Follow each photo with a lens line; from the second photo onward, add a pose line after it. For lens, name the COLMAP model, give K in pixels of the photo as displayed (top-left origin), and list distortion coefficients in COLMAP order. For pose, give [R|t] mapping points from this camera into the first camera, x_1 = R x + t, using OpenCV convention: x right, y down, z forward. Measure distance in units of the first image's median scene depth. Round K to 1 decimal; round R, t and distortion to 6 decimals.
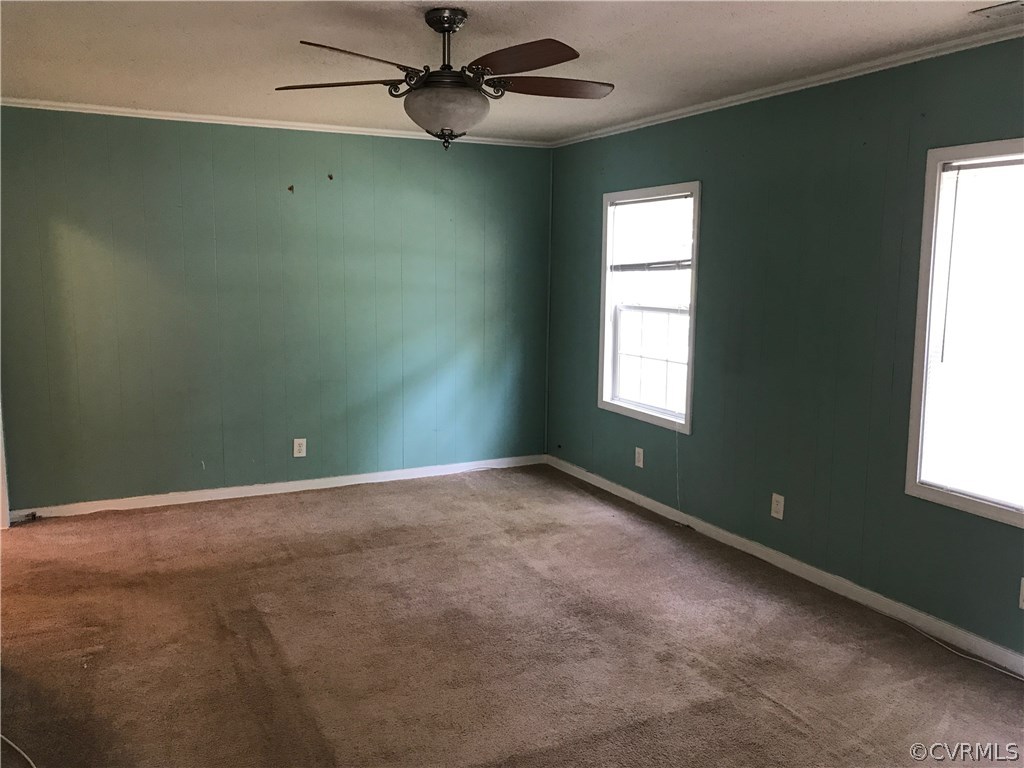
lens RADIAL K [[848.8, 0, 505.7], [0, 848.8, 382.1], [0, 0, 1]] dist [0.028891, -0.012535]
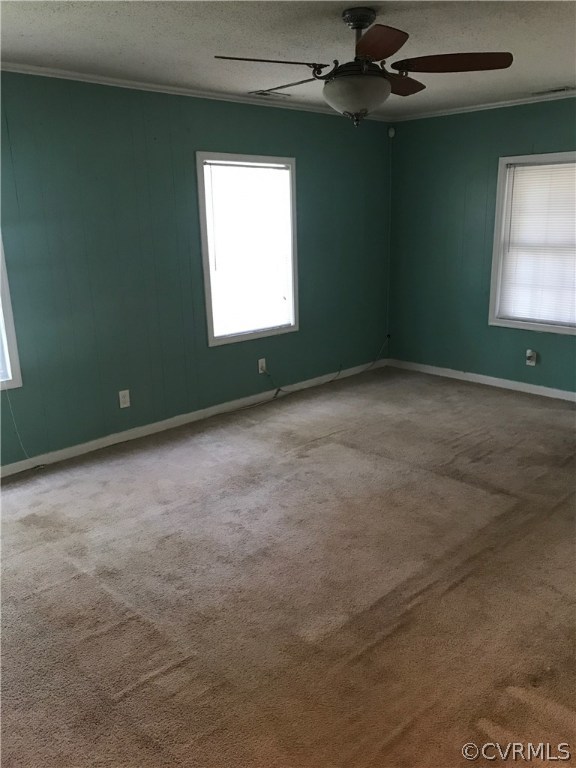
lens RADIAL K [[636.6, 0, 287.3], [0, 636.6, 383.0], [0, 0, 1]] dist [0.028891, -0.012535]
pose [[-0.316769, -0.245210, 0.916258, -0.767903], [0.151611, 0.940495, 0.304112, -0.166626], [-0.936307, 0.235248, -0.260742, 1.101639]]
